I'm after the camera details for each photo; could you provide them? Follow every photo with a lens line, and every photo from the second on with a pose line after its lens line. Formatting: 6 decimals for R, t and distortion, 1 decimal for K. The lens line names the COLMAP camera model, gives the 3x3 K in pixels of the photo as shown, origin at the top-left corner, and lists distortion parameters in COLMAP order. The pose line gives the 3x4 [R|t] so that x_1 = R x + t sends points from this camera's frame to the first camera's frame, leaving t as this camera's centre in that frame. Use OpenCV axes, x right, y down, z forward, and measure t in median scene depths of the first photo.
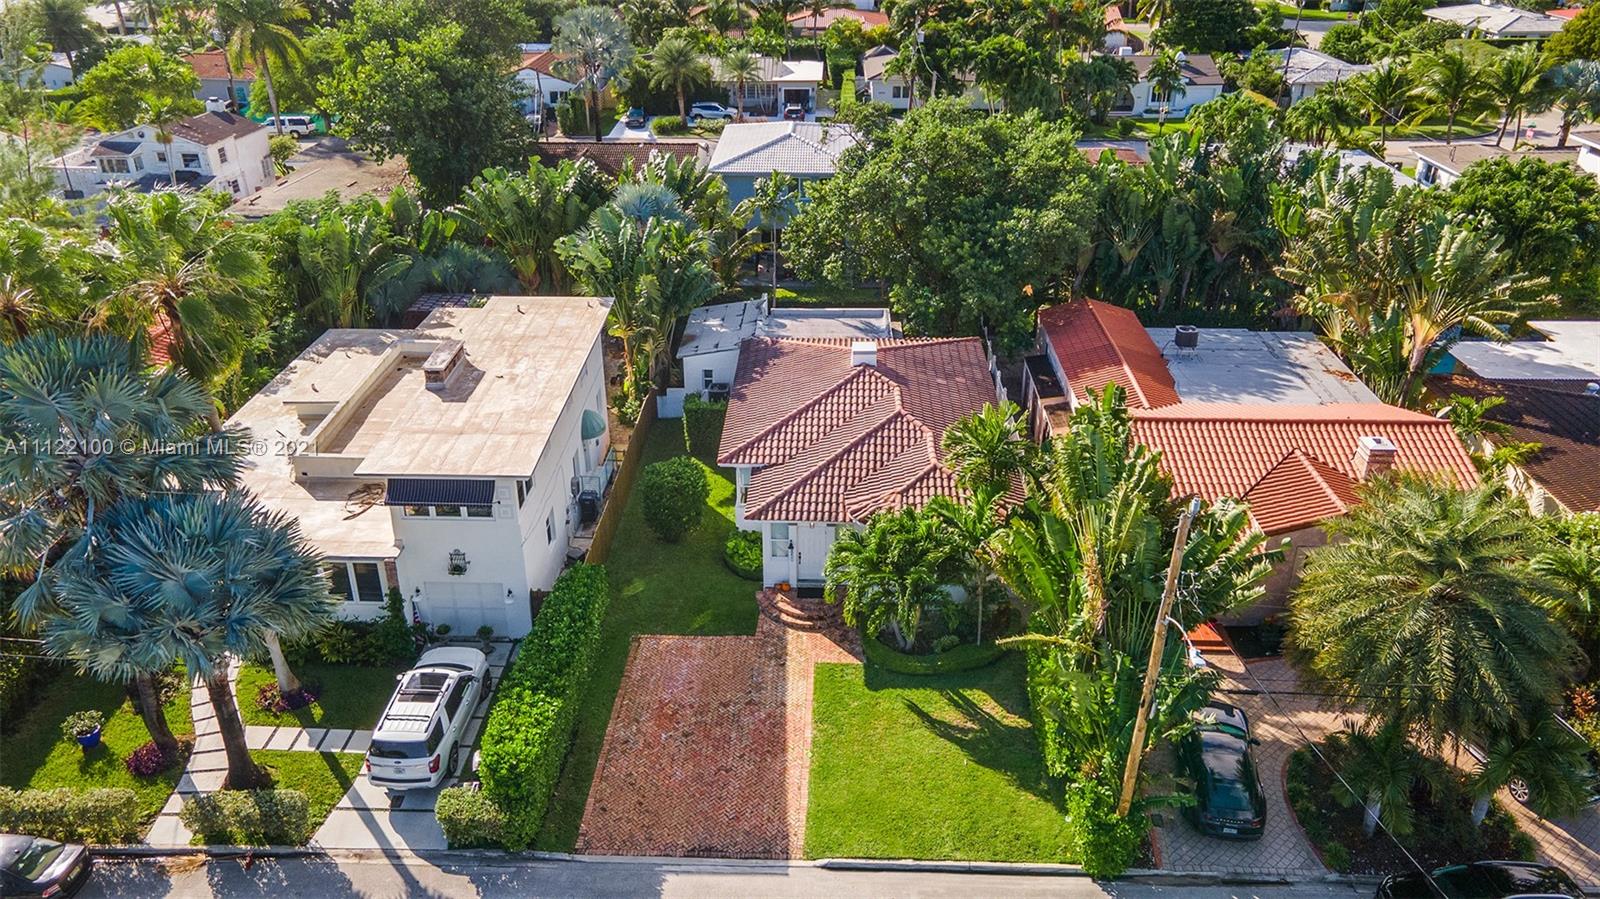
lens RADIAL K [[1172.4, 0, 796.1], [0, 1172.4, 450.2], [0, 0, 1]] dist [0.044598, 0.004299]
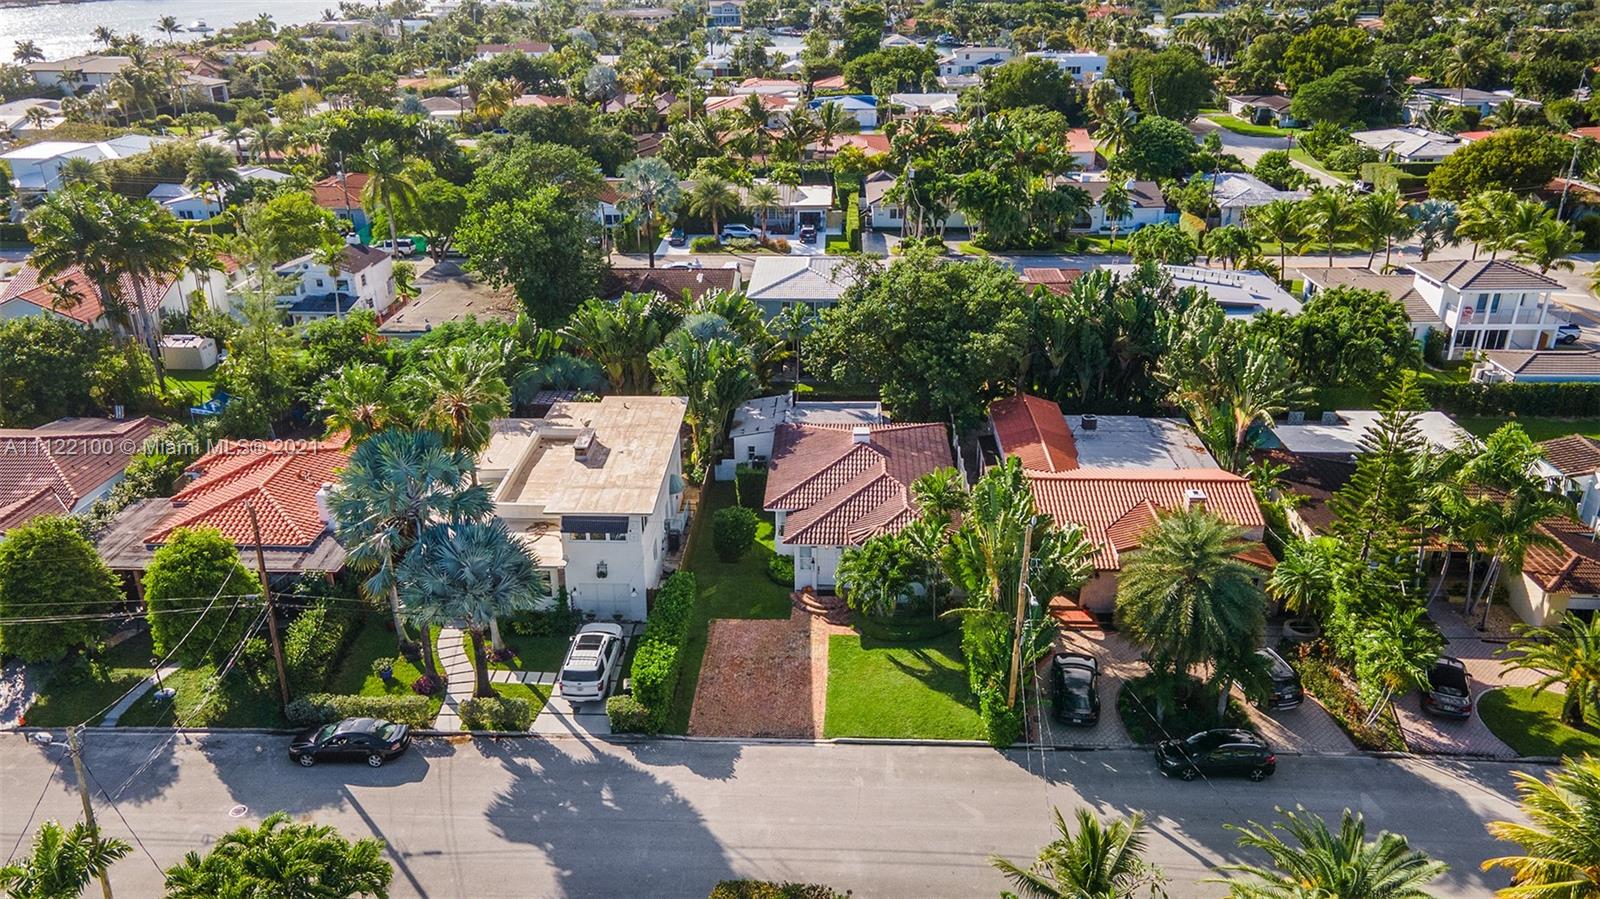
lens RADIAL K [[1172.4, 0, 804.4], [0, 1172.4, 440.0], [0, 0, 1]] dist [0.044598, 0.004299]
pose [[0.999994, -0.003111, -0.001540, -0.010406], [0.002995, 0.997500, -0.070607, 0.025051], [0.001756, 0.070602, 0.997503, -0.432153]]
